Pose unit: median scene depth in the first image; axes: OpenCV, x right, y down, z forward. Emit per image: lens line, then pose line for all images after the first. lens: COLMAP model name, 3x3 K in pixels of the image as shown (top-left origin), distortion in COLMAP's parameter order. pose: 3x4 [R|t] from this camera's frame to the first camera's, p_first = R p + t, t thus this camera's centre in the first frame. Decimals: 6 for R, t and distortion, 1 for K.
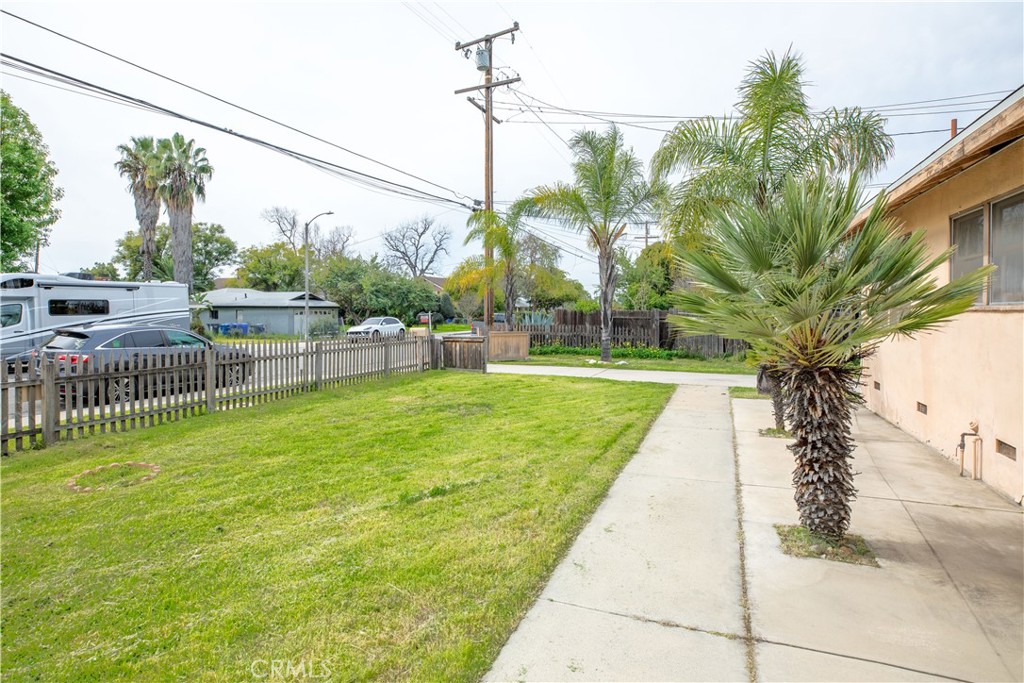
lens RADIAL K [[534.0, 0, 510.6], [0, 534.0, 307.0], [0, 0, 1]] dist [-0.017029, -0.000245]
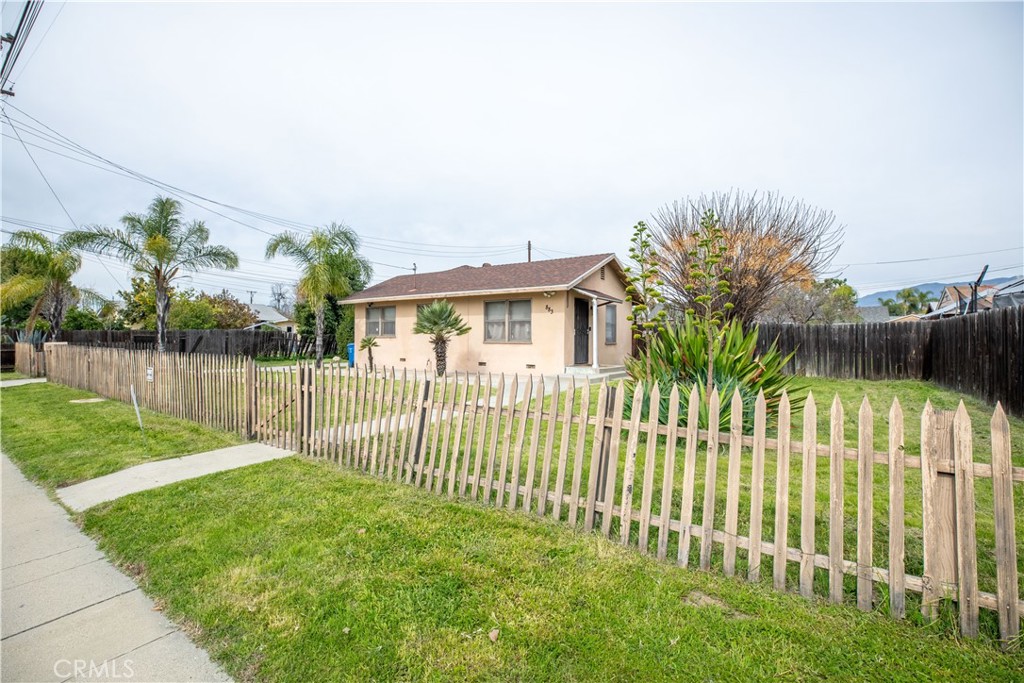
lens RADIAL K [[483.6, 0, 512.0], [0, 483.6, 341.5], [0, 0, 1]] dist [-0.032259, 0.000581]
pose [[0.214680, -0.000630, 0.976684, -1.071740], [-0.011775, 0.999925, 0.003233, 0.029098], [-0.976614, -0.012194, 0.214656, -0.179103]]
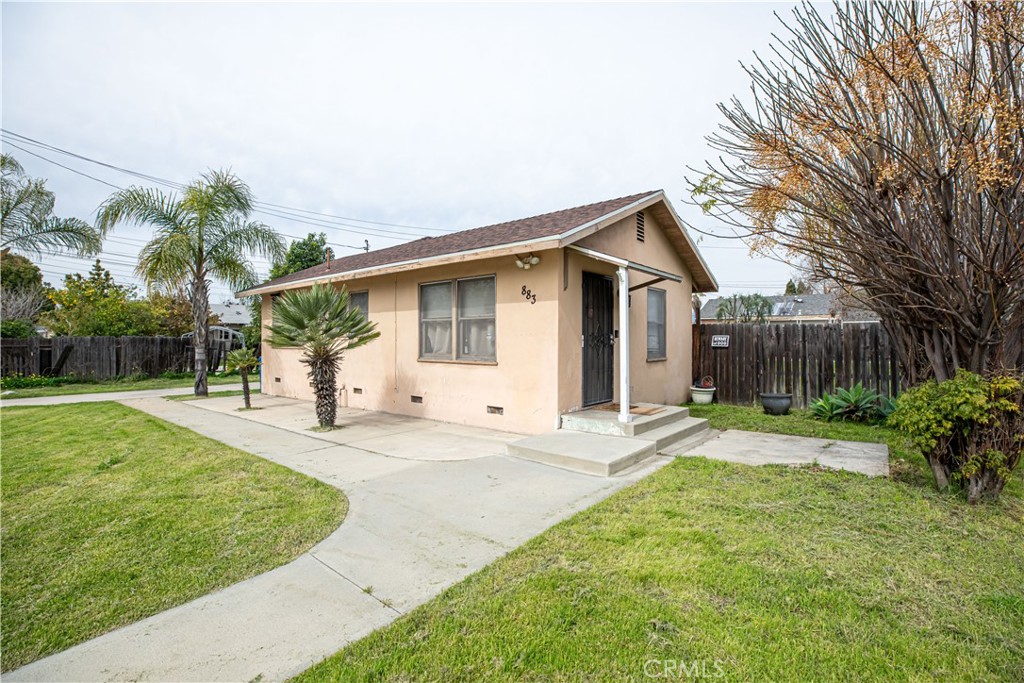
lens RADIAL K [[483.6, 0, 512.0], [0, 483.6, 341.5], [0, 0, 1]] dist [-0.032259, 0.000581]
pose [[0.290230, 0.000291, 0.956957, -0.423364], [-0.004919, 0.999987, 0.001188, 0.007350], [-0.956944, -0.005052, 0.290228, -0.160194]]
